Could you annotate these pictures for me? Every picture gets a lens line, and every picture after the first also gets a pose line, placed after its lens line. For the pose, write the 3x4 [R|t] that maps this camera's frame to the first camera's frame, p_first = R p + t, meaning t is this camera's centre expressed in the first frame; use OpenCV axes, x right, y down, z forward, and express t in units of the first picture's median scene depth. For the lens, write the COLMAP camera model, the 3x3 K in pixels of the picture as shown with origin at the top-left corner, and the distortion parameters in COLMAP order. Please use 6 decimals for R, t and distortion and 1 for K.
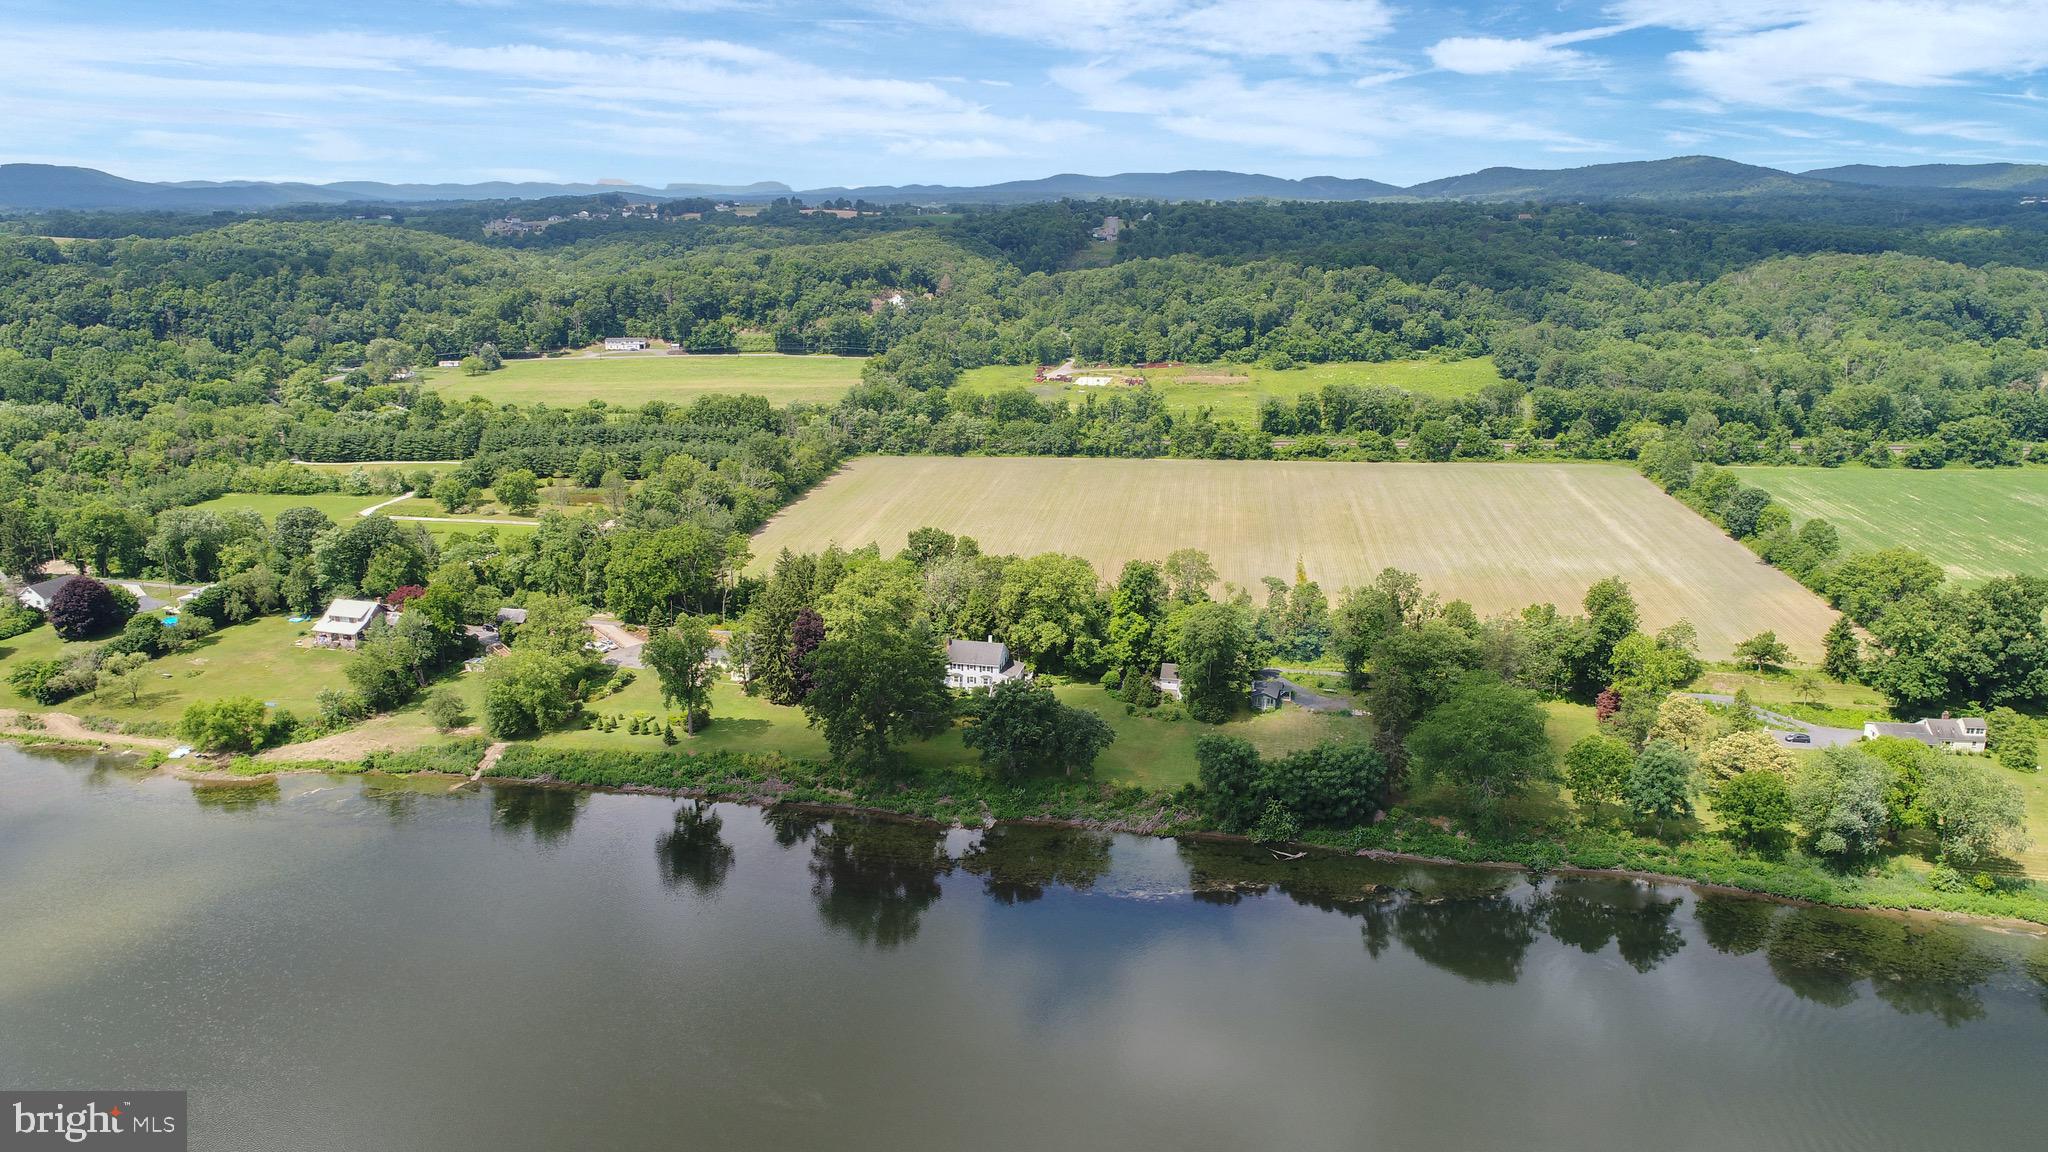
lens RADIAL K [[1370.8, 0, 1024.0], [0, 1370.8, 576.0], [0, 0, 1]] dist [0.010140, -0.000669]
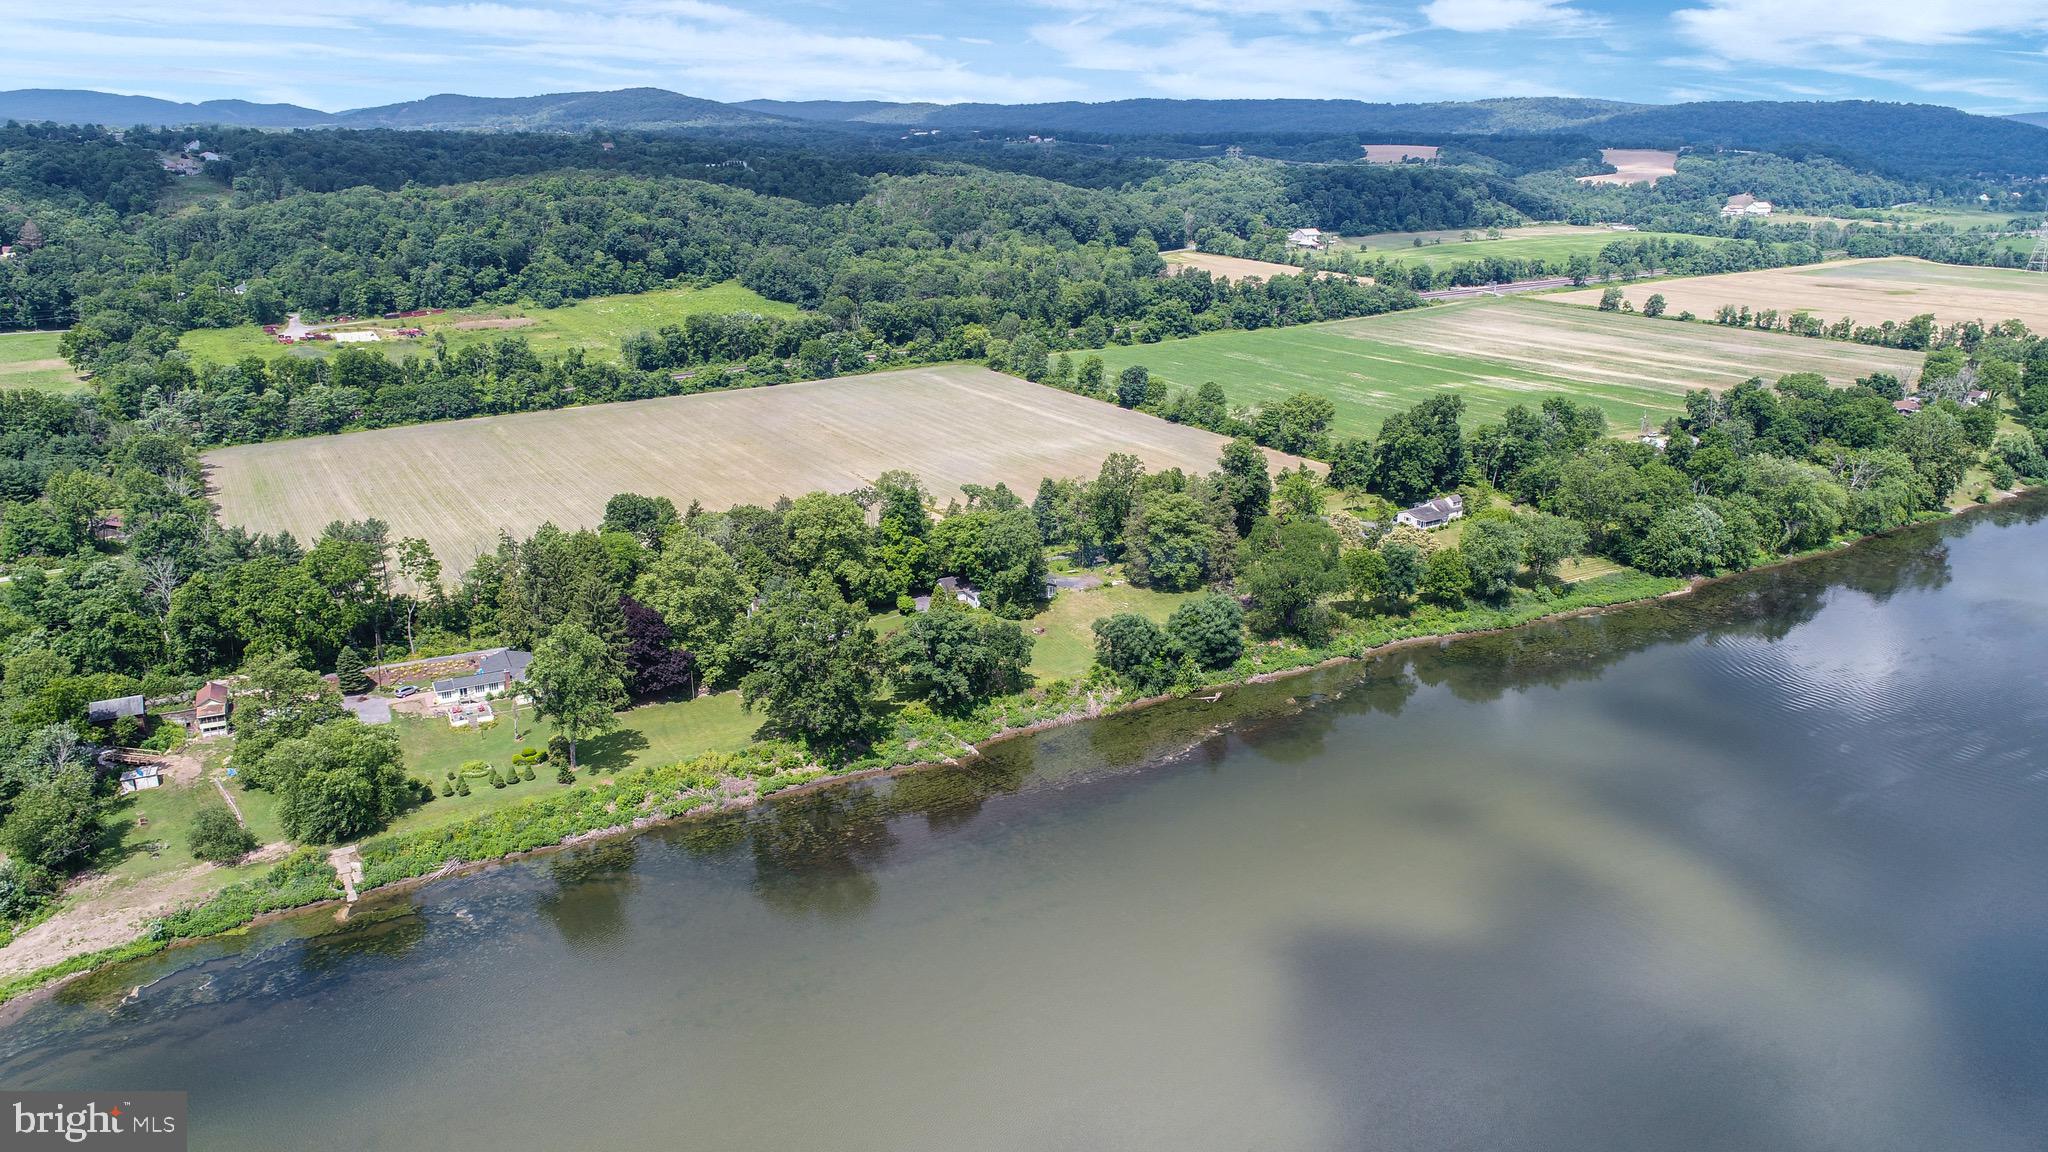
lens RADIAL K [[1370.8, 0, 1024.0], [0, 1370.8, 576.0], [0, 0, 1]] dist [0.010140, -0.000669]
pose [[0.752311, -0.199090, 0.628006, -0.262336], [0.169648, 0.979642, 0.107338, -0.020307], [-0.636591, 0.025788, 0.770770, 0.086306]]
